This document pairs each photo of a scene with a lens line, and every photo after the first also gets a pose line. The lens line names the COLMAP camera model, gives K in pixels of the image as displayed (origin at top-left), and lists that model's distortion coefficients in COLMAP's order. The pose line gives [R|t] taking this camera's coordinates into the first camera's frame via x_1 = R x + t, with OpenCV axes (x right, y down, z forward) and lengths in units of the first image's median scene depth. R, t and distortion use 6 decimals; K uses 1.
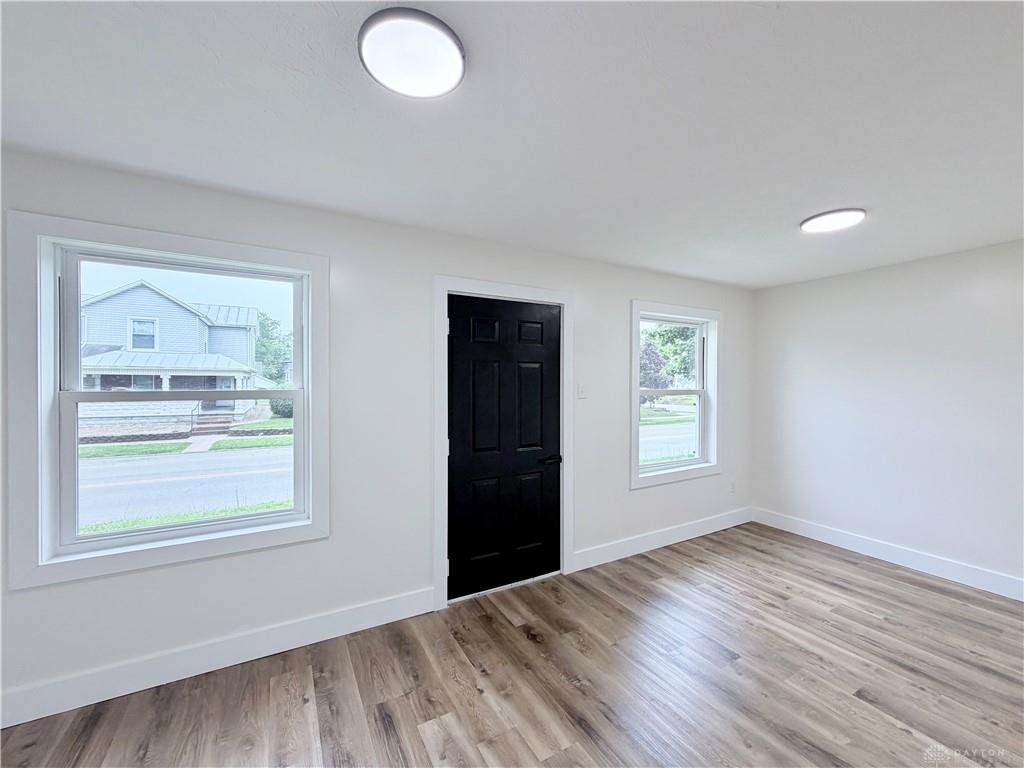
lens RADIAL K [[404.8, 0, 510.8], [0, 404.8, 388.5], [0, 0, 1]] dist [0.001663, 0.000199]
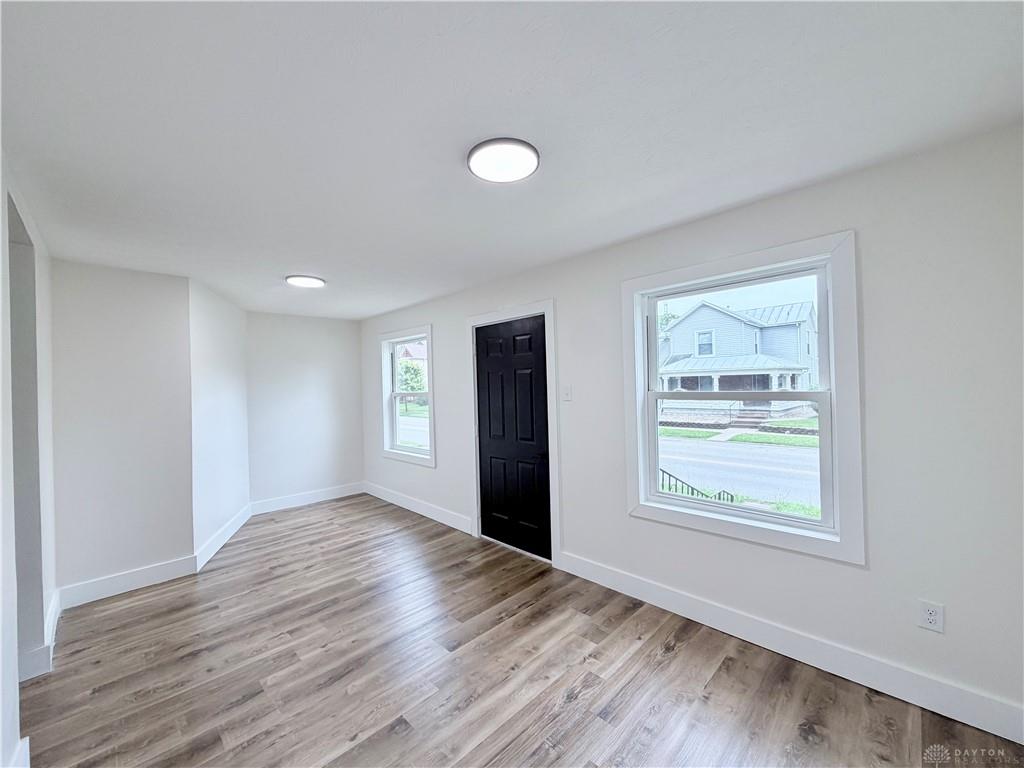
lens RADIAL K [[412.2, 0, 512.0], [0, 412.2, 384.0], [0, 0, 1]] dist [0.010795, -0.000106]
pose [[0.261360, -0.015423, -0.965118, 0.218954], [0.013402, 0.999834, -0.012348, -0.000860], [0.965148, -0.009707, 0.261524, 0.117775]]
